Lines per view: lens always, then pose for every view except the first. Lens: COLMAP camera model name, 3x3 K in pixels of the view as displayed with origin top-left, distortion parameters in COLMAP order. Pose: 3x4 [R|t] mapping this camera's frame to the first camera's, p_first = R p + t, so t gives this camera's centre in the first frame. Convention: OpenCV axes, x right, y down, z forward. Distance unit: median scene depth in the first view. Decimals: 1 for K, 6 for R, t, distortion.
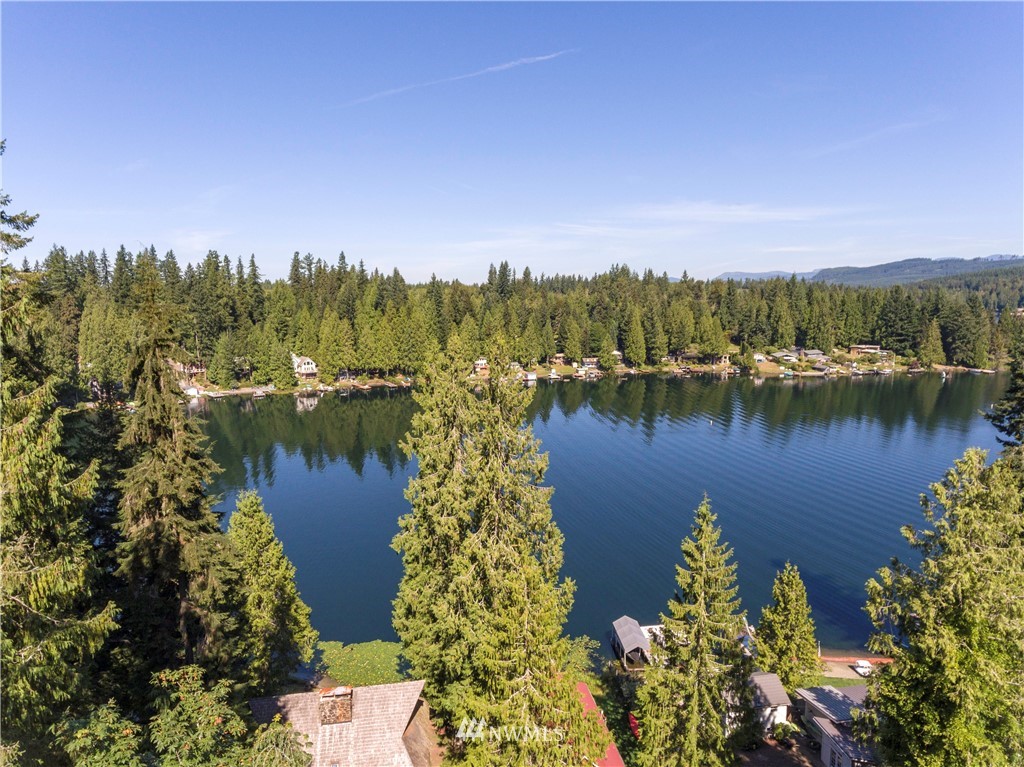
lens RADIAL K [[600.1, 0, 516.5], [0, 600.1, 383.3], [0, 0, 1]] dist [0.000813, -0.002931]
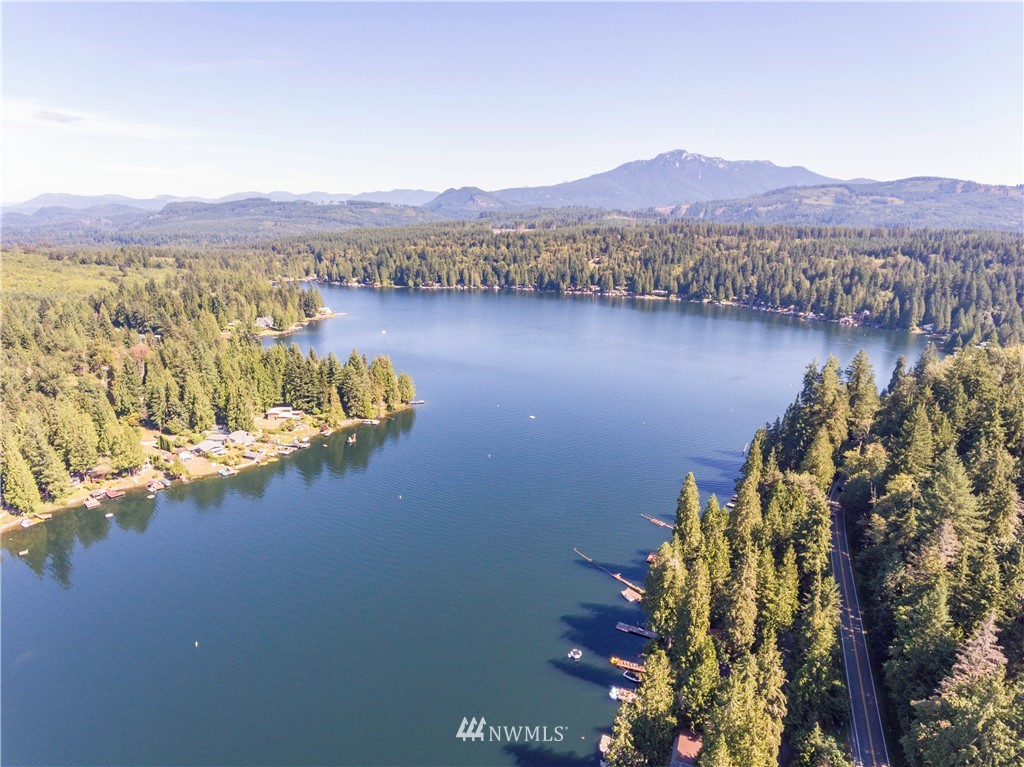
lens RADIAL K [[600.1, 0, 515.5], [0, 600.1, 383.0], [0, 0, 1]] dist [0.000813, -0.002931]
pose [[0.556420, -0.197726, 0.807032, -0.040871], [0.083722, 0.979672, 0.182301, -0.276224], [-0.826673, -0.033870, 0.561663, 0.052544]]
